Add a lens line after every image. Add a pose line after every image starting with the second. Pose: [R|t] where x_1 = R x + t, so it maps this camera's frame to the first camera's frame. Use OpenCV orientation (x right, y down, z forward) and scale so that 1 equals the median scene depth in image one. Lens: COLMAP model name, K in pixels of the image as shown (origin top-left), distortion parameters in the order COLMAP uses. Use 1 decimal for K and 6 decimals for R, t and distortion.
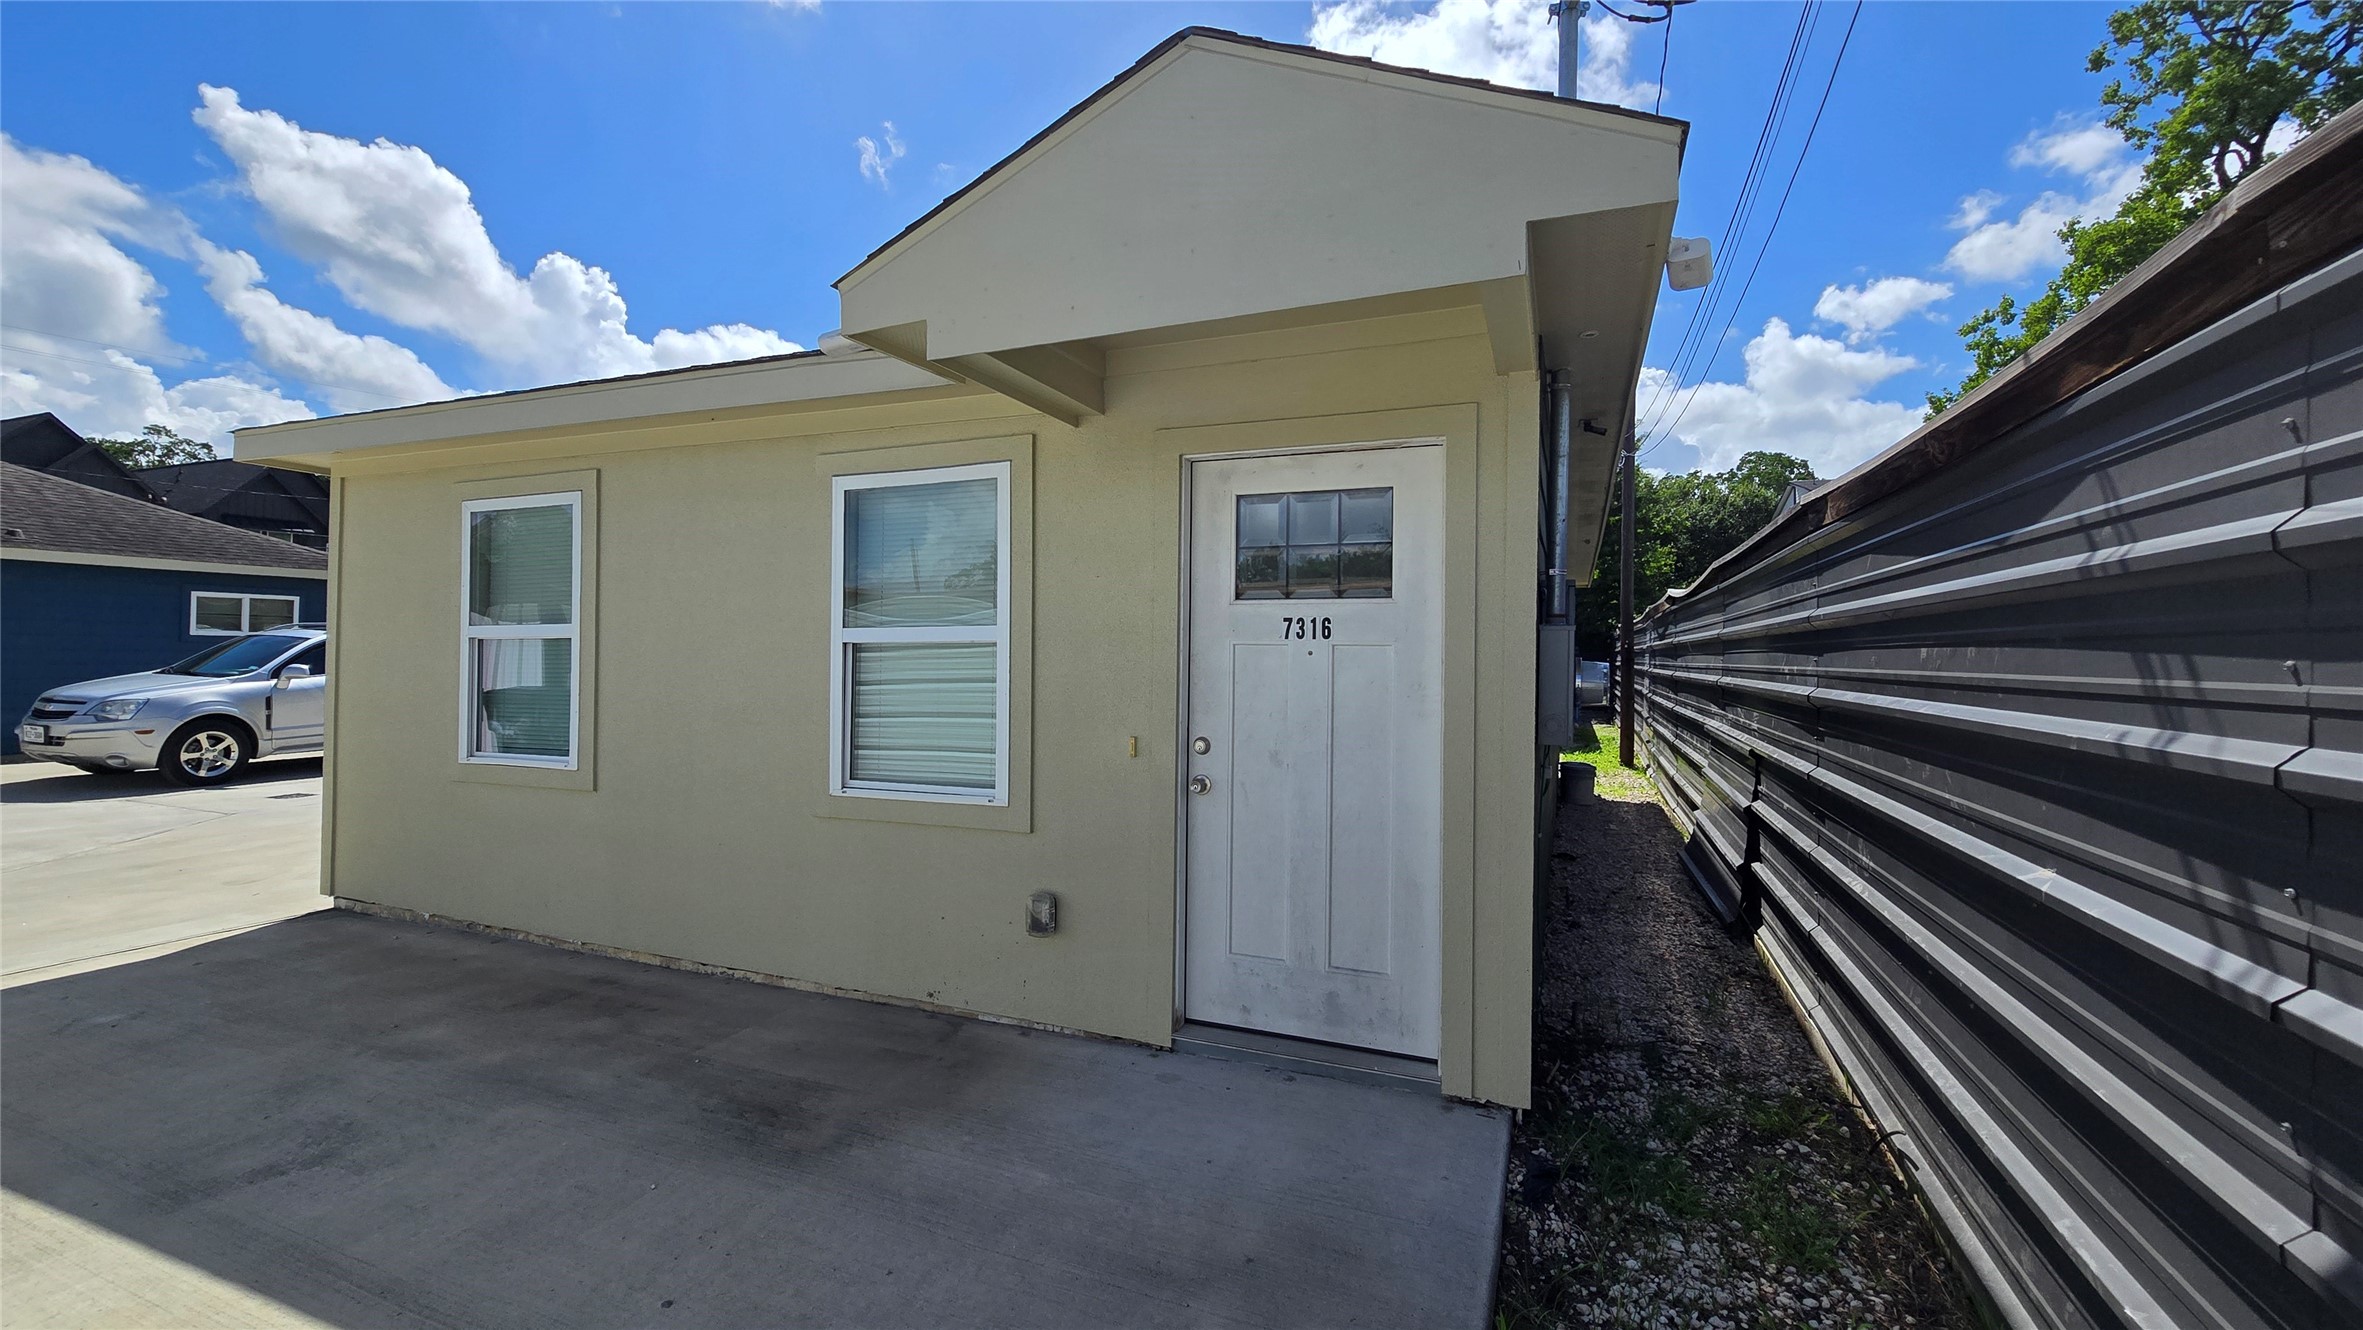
lens RADIAL K [[977.6, 0, 1183.7], [0, 977.6, 661.1], [0, 0, 1]] dist [-0.001128, -0.000377]
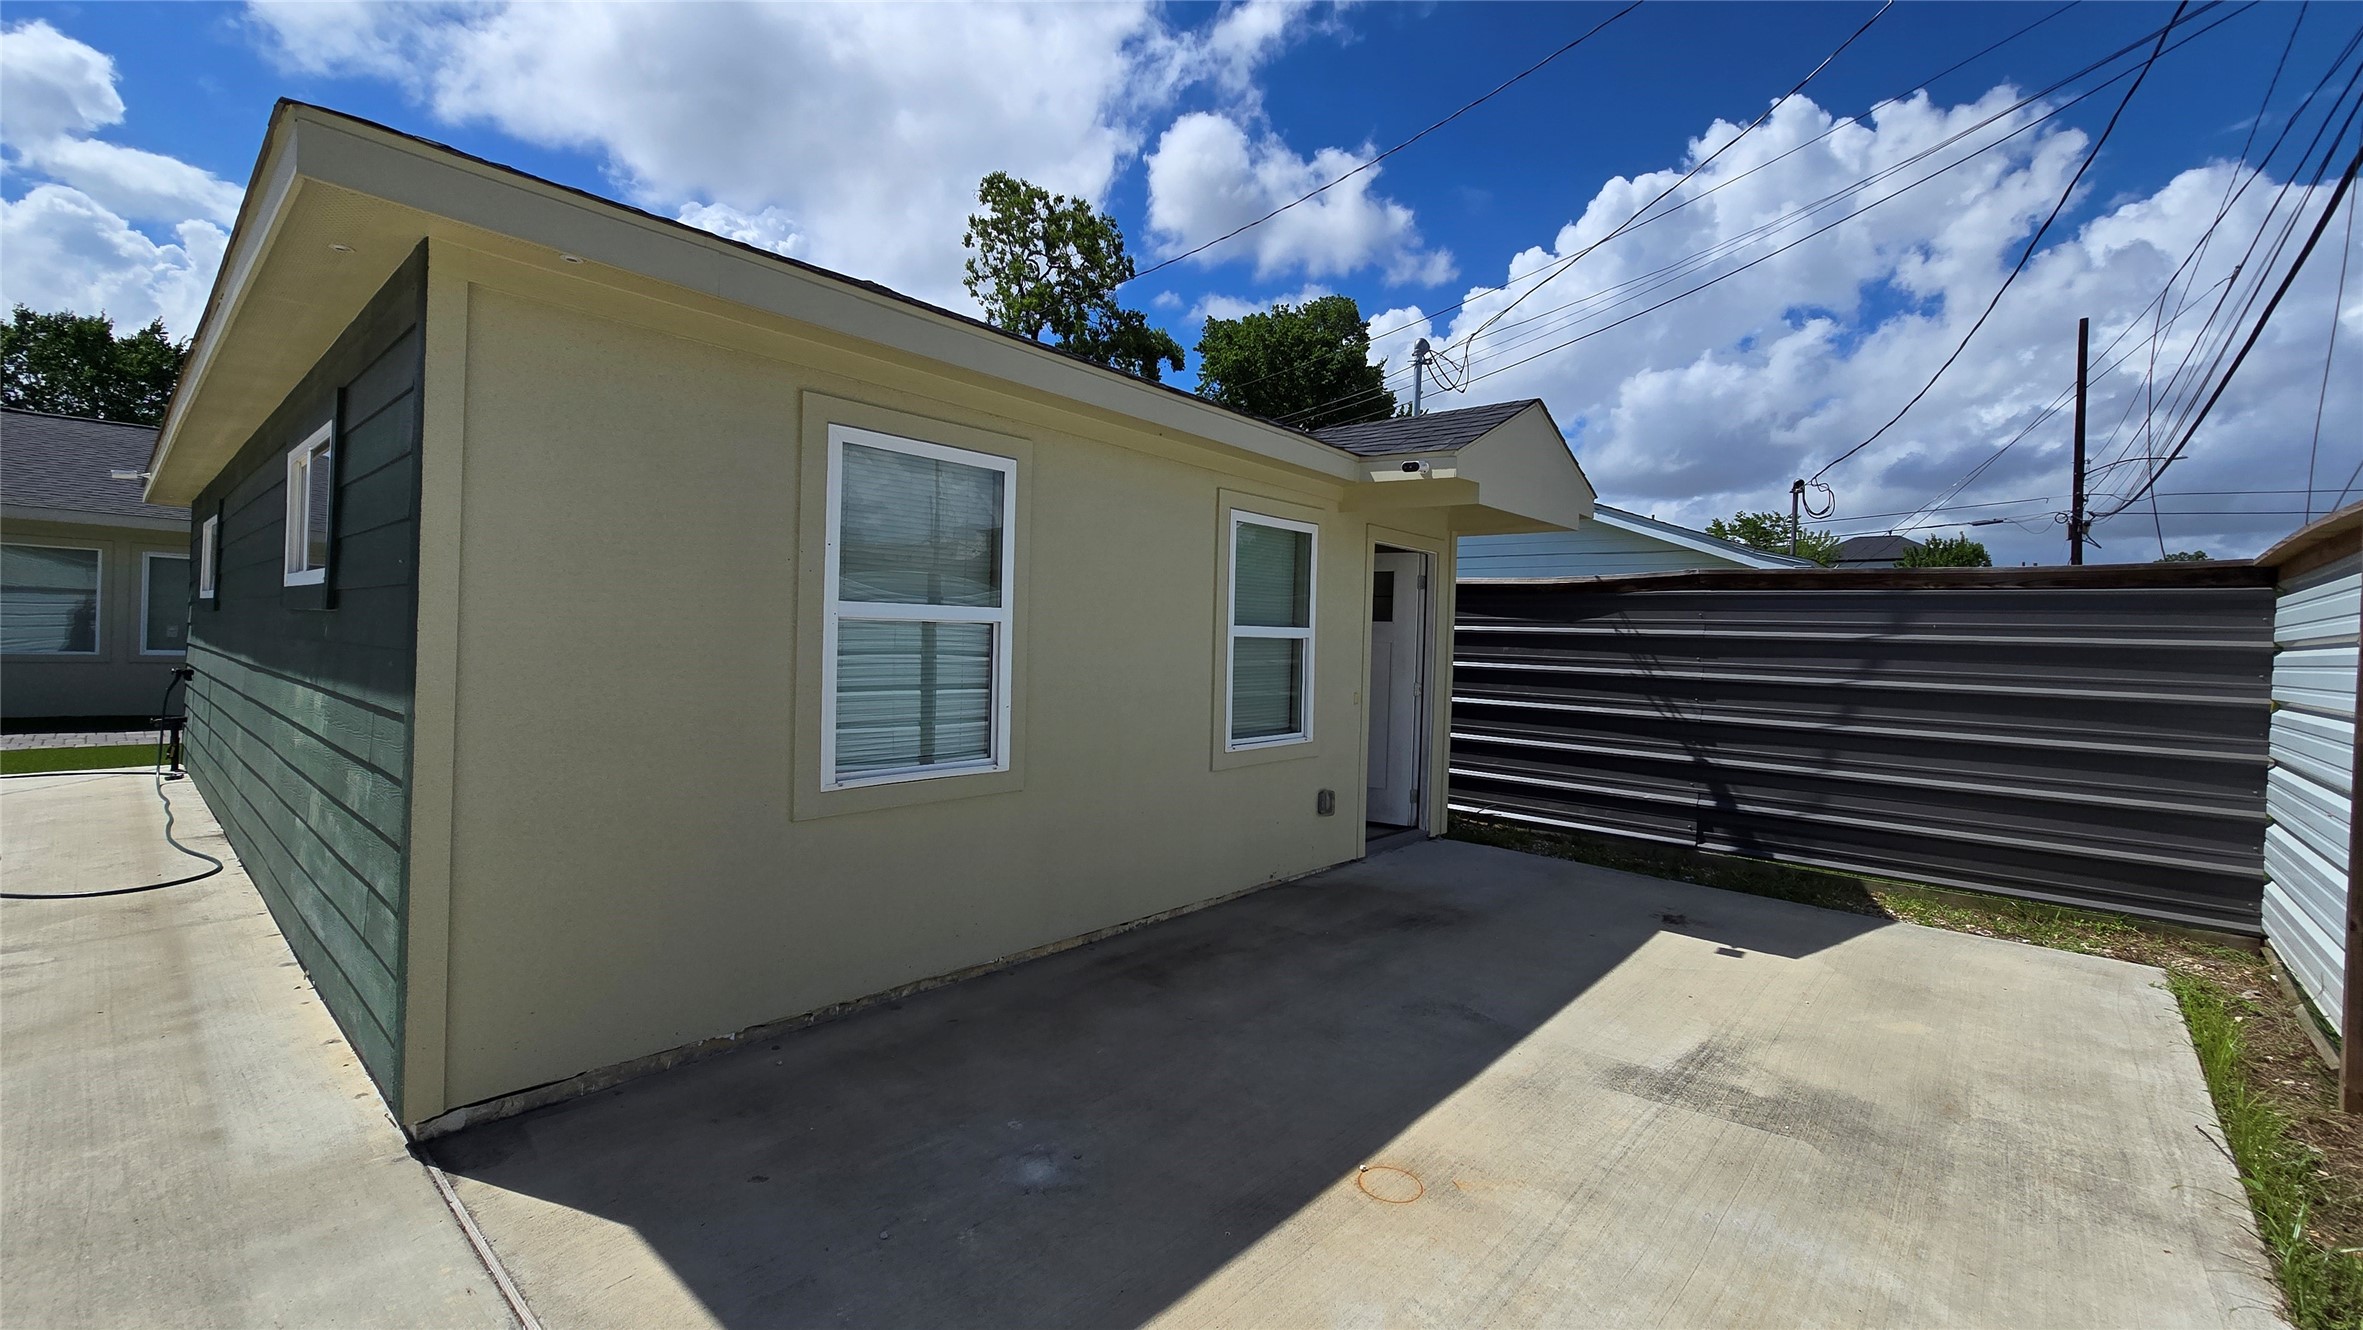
lens RADIAL K [[968.1, 0, 1172.9], [0, 968.1, 662.5], [0, 0, 1]] dist [-0.013990, -0.000133]
pose [[0.323561, -0.024877, 0.945880, -1.557114], [-0.027144, 0.998999, 0.035559, -0.026406], [-0.945818, -0.037181, 0.322562, 0.629967]]
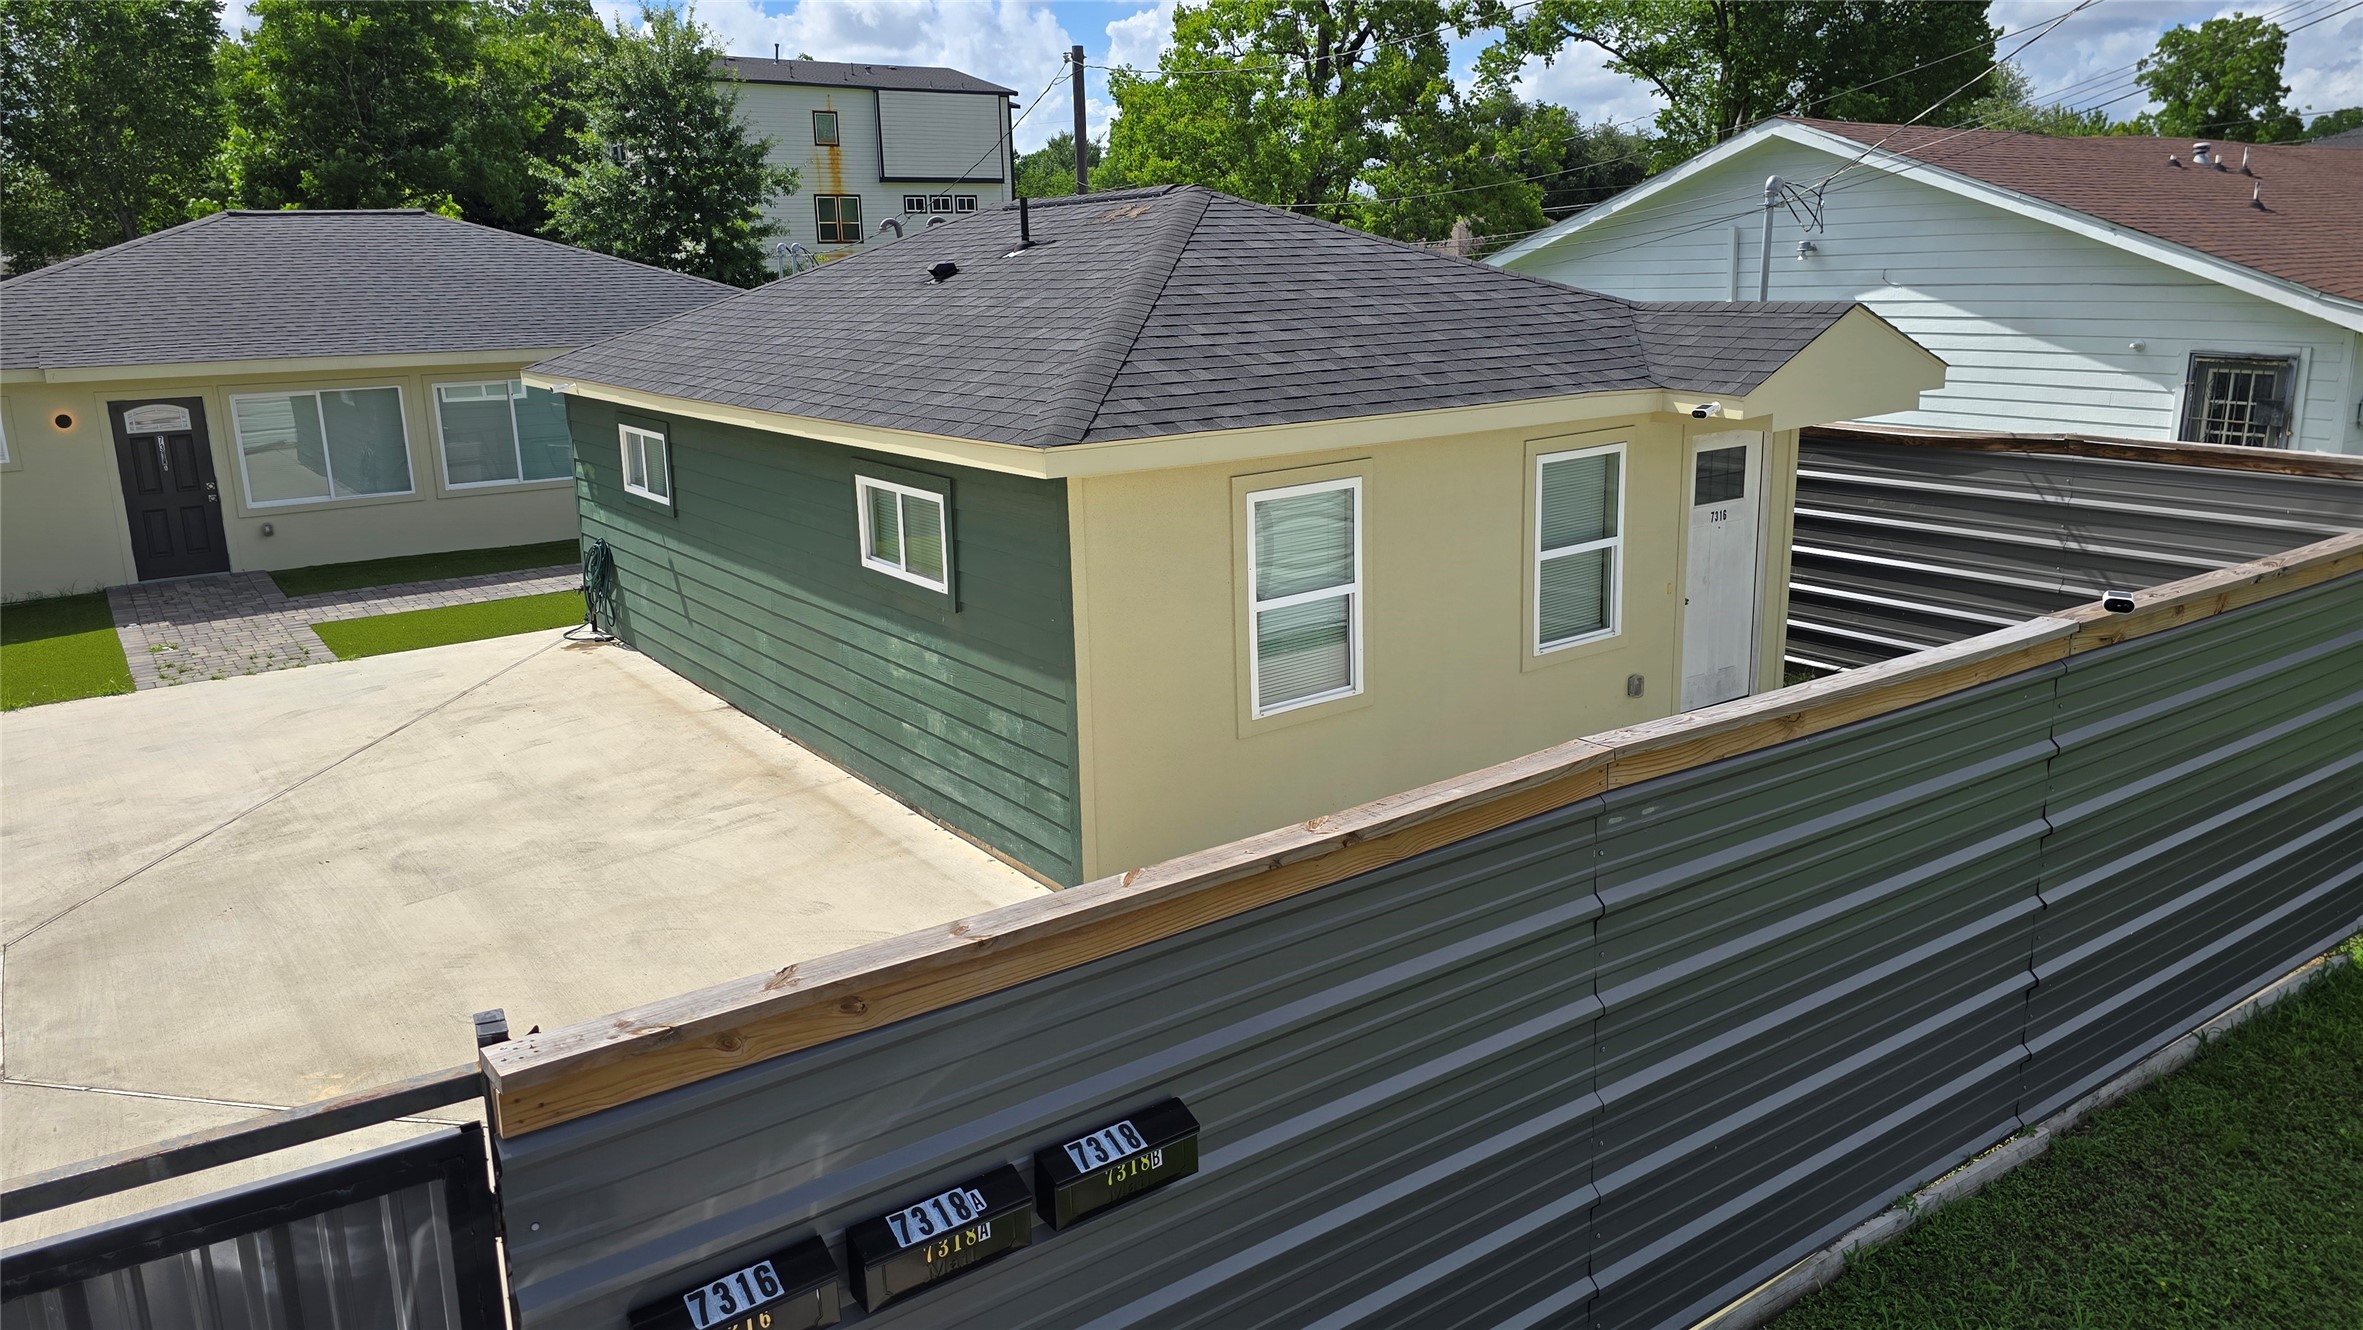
lens RADIAL K [[1590.9, 0, 1184.0], [0, 1590.9, 610.1], [0, 0, 1]] dist [0.049492, -0.059951]
pose [[0.533581, -0.206816, 0.820072, -2.696000], [0.033791, 0.974079, 0.223669, -0.520890], [-0.845074, -0.091635, 0.526739, 0.112609]]
